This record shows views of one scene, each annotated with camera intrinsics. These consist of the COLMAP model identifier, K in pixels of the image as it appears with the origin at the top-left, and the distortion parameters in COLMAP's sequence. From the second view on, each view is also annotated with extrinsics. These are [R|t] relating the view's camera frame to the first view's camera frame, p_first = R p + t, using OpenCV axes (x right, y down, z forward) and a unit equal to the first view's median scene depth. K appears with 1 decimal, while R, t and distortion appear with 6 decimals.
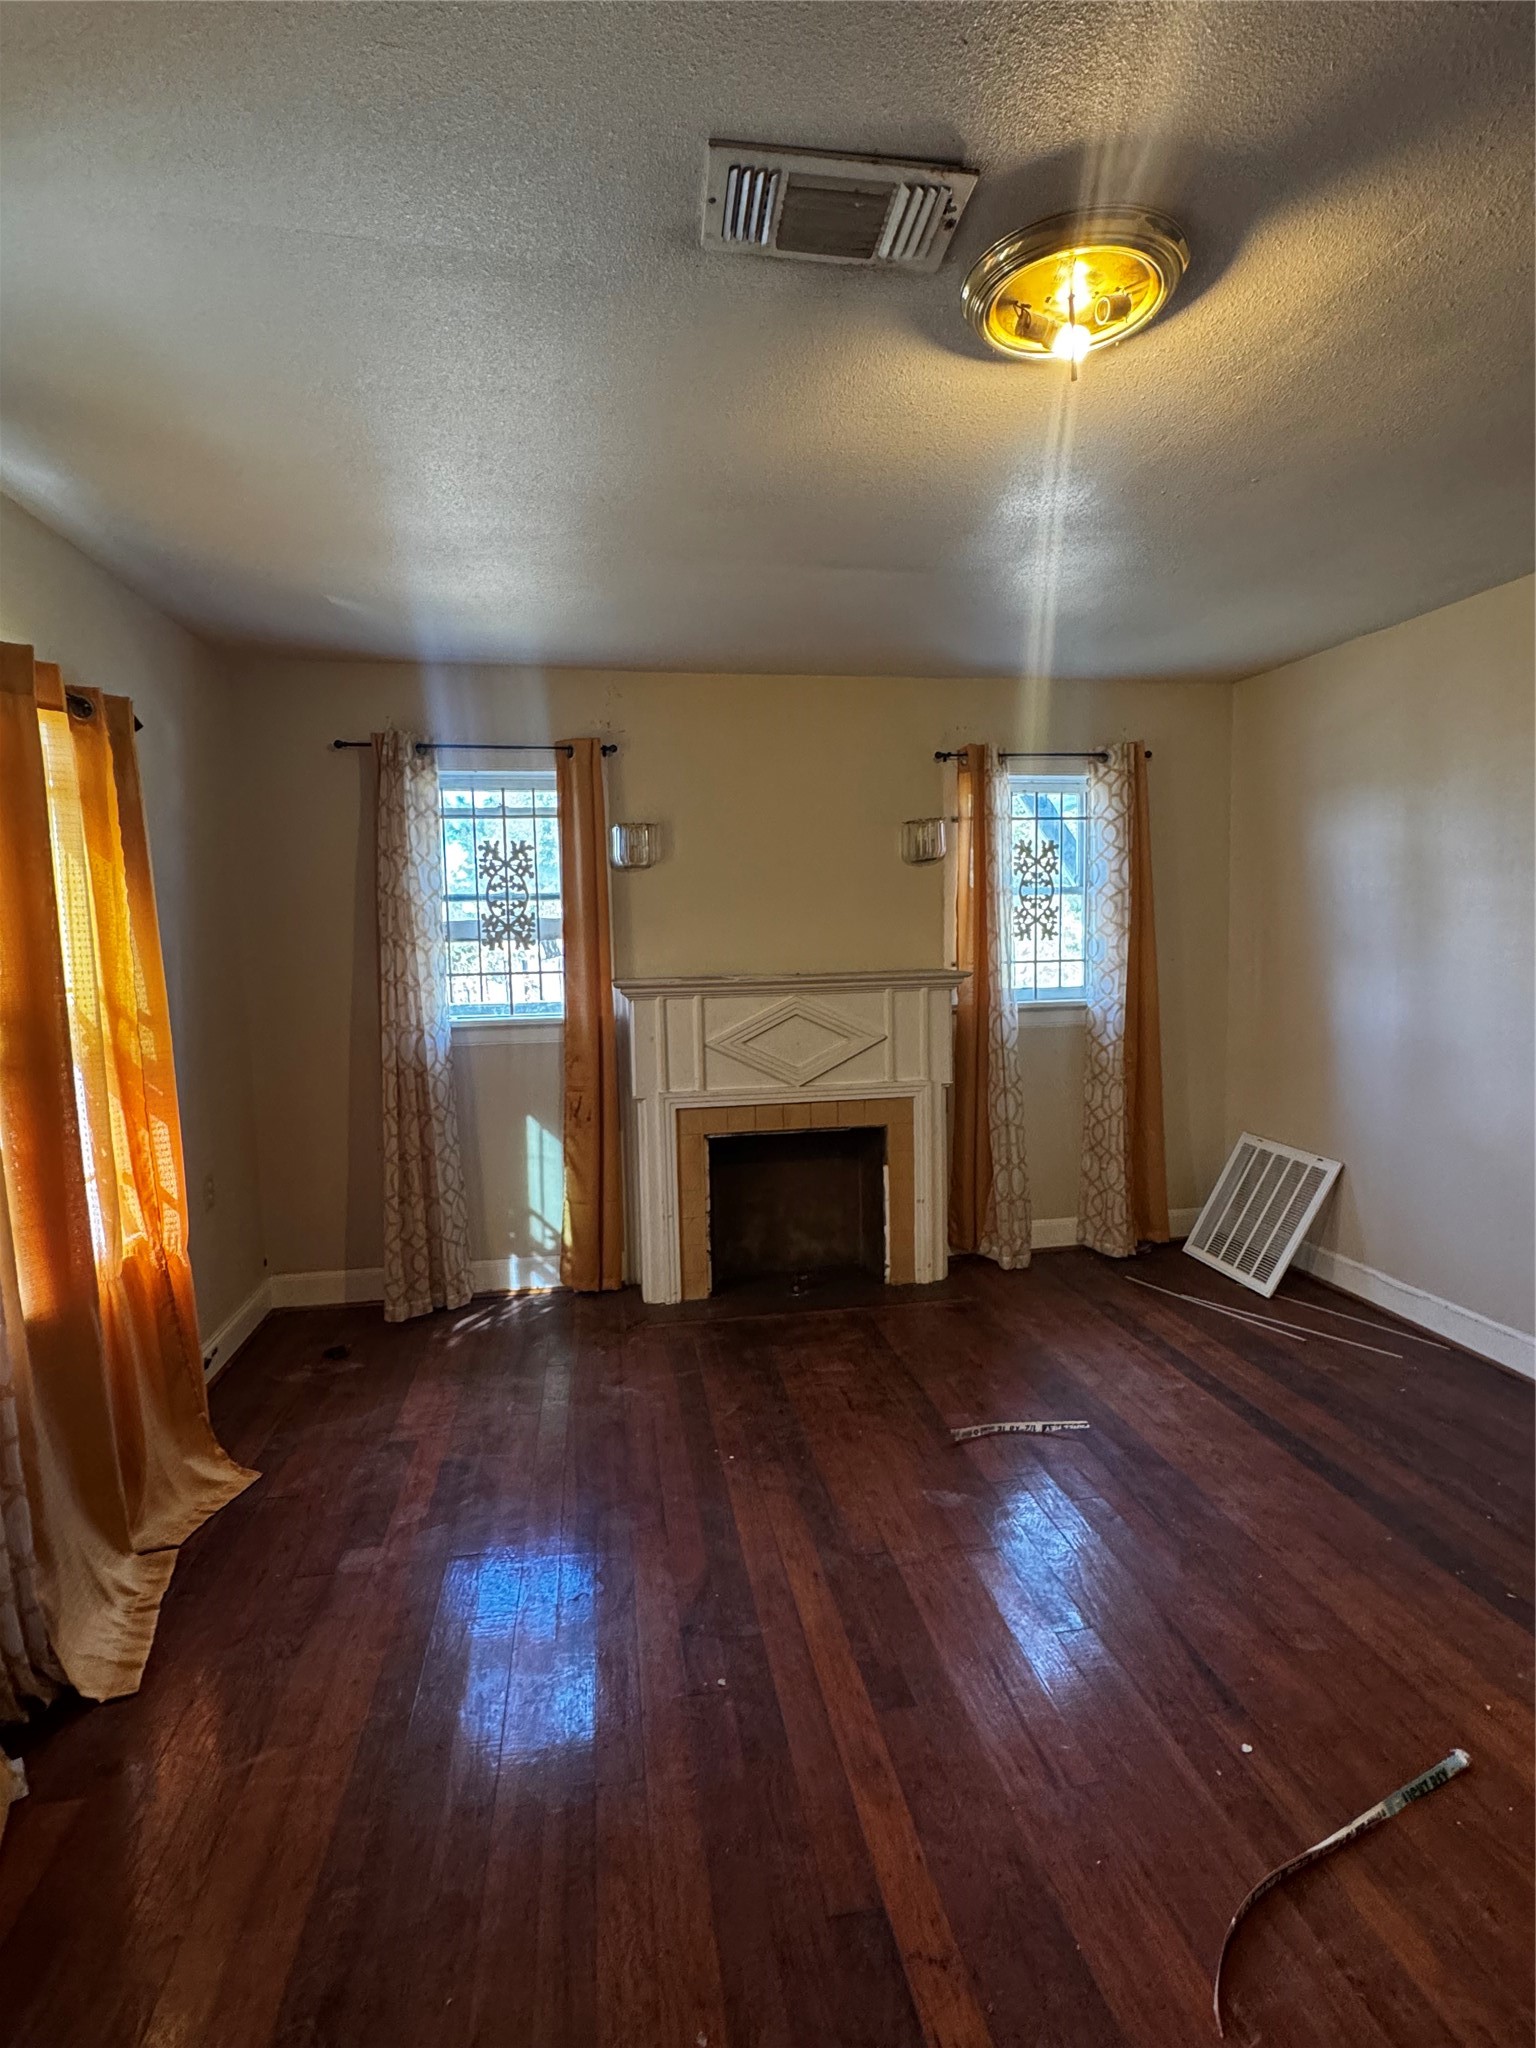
lens RADIAL K [[1029.8, 0, 768.0], [0, 1029.8, 1024.0], [0, 0, 1]] dist [0.001917, 0.000146]
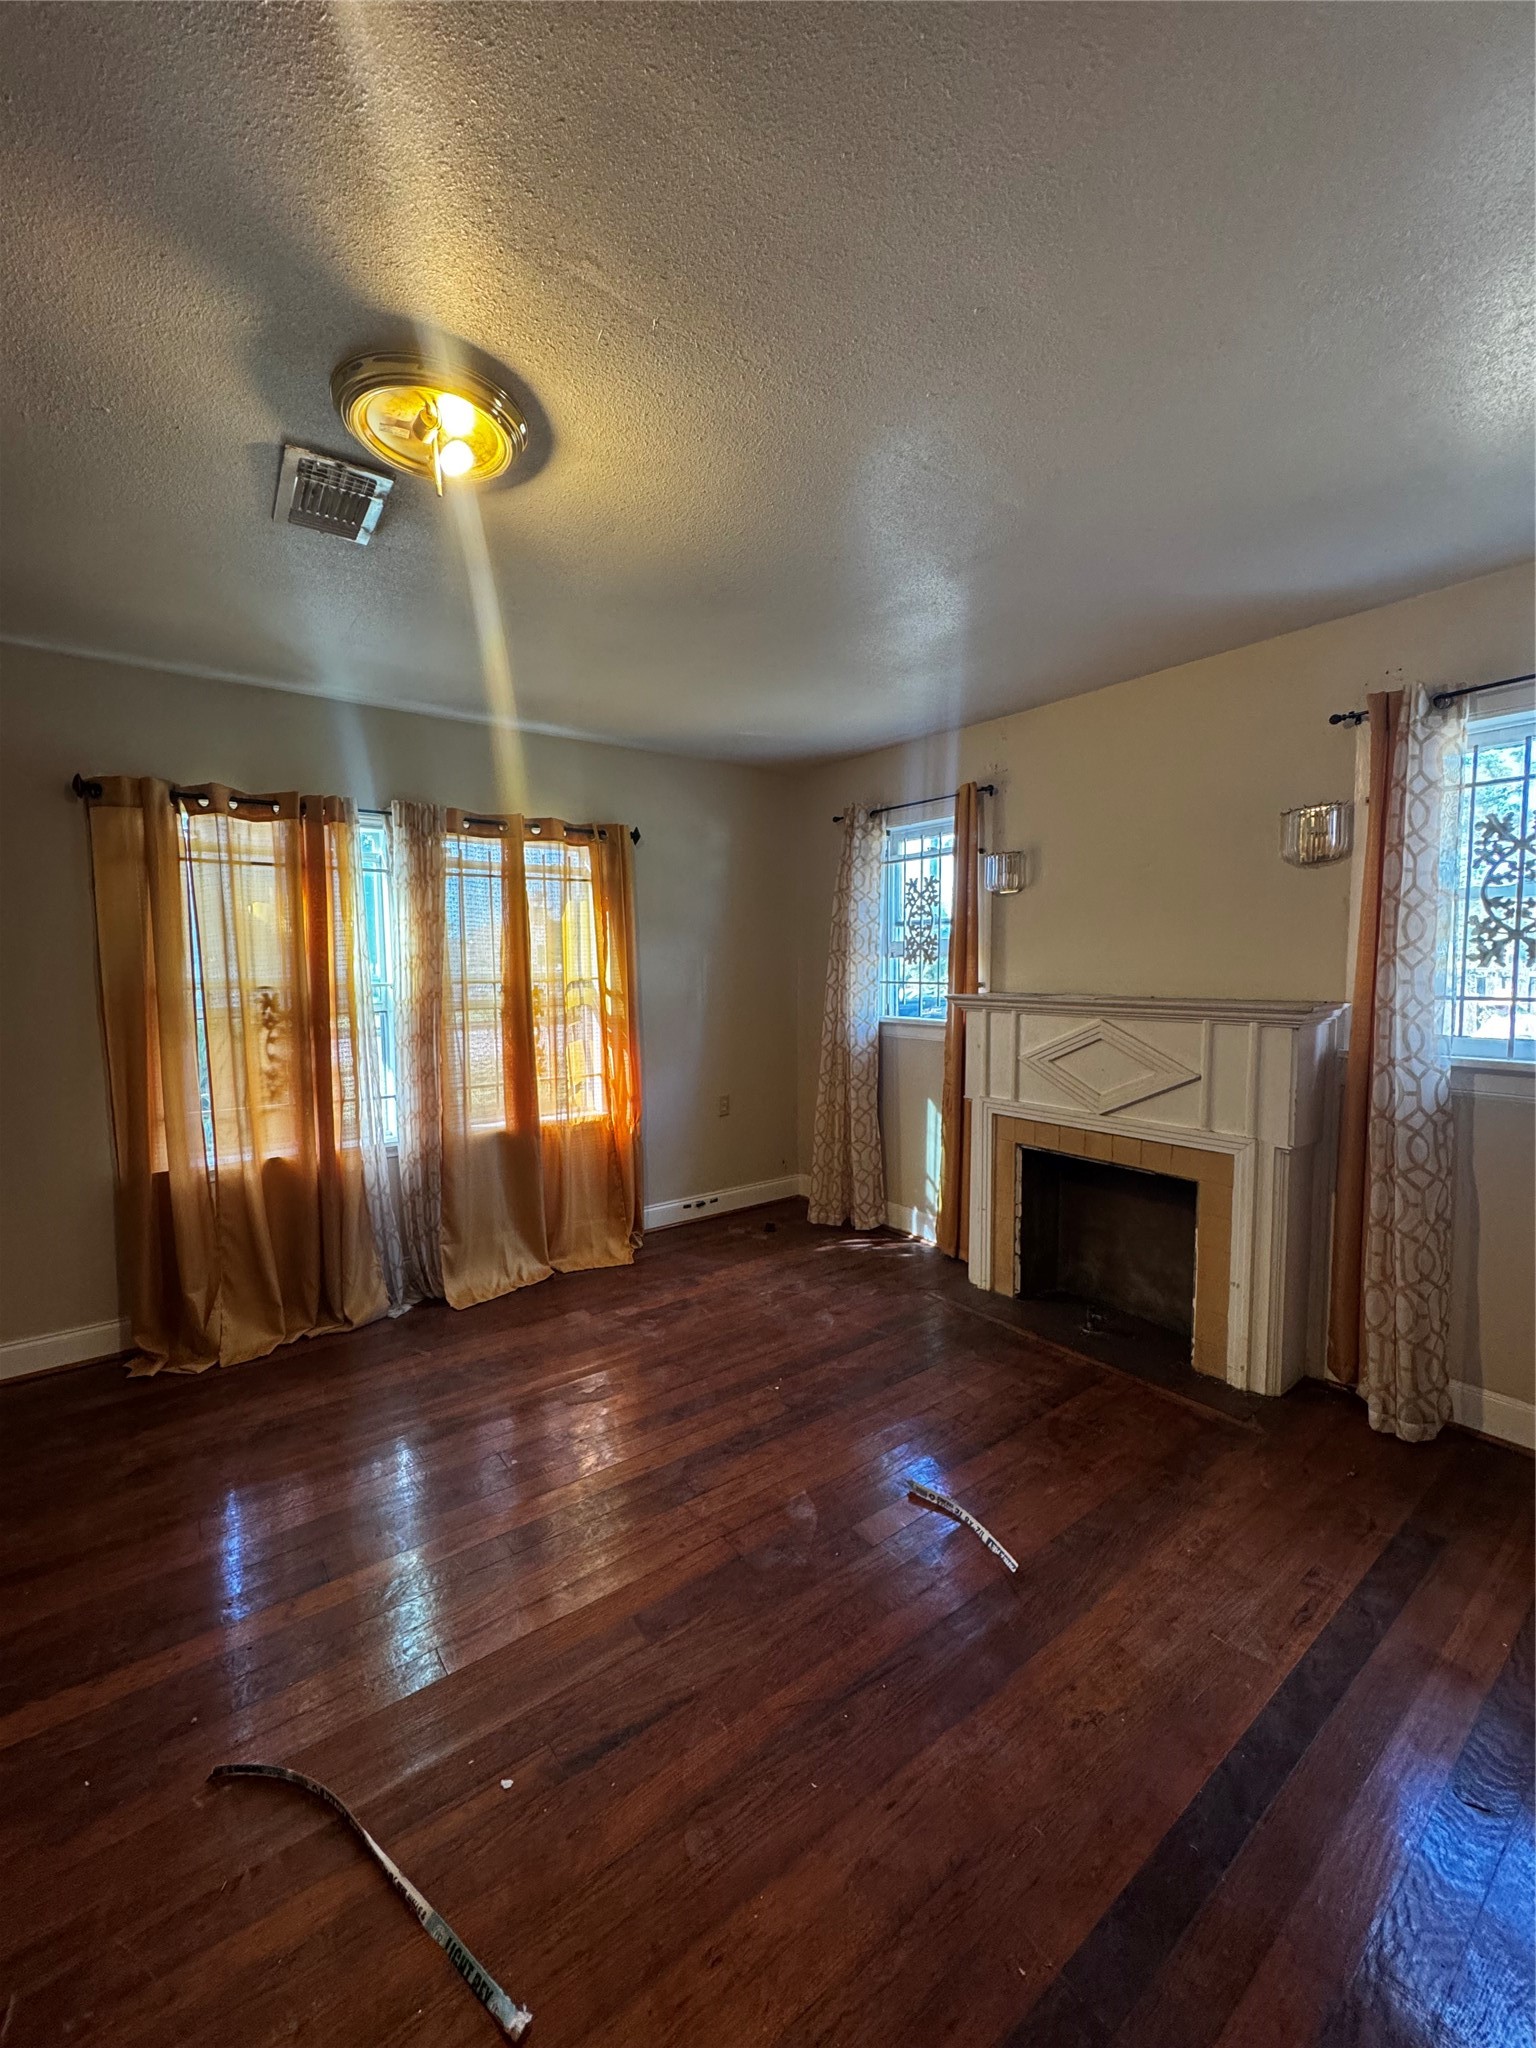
lens RADIAL K [[809.0, 0, 738.5], [0, 809.0, 1024.2], [0, 0, 1]] dist [0.001327, 0.000432]
pose [[0.449910, 0.086615, -0.888864, 0.532496], [-0.079751, 0.995206, 0.056611, -0.037834], [0.889506, 0.045418, 0.454660, 0.362398]]
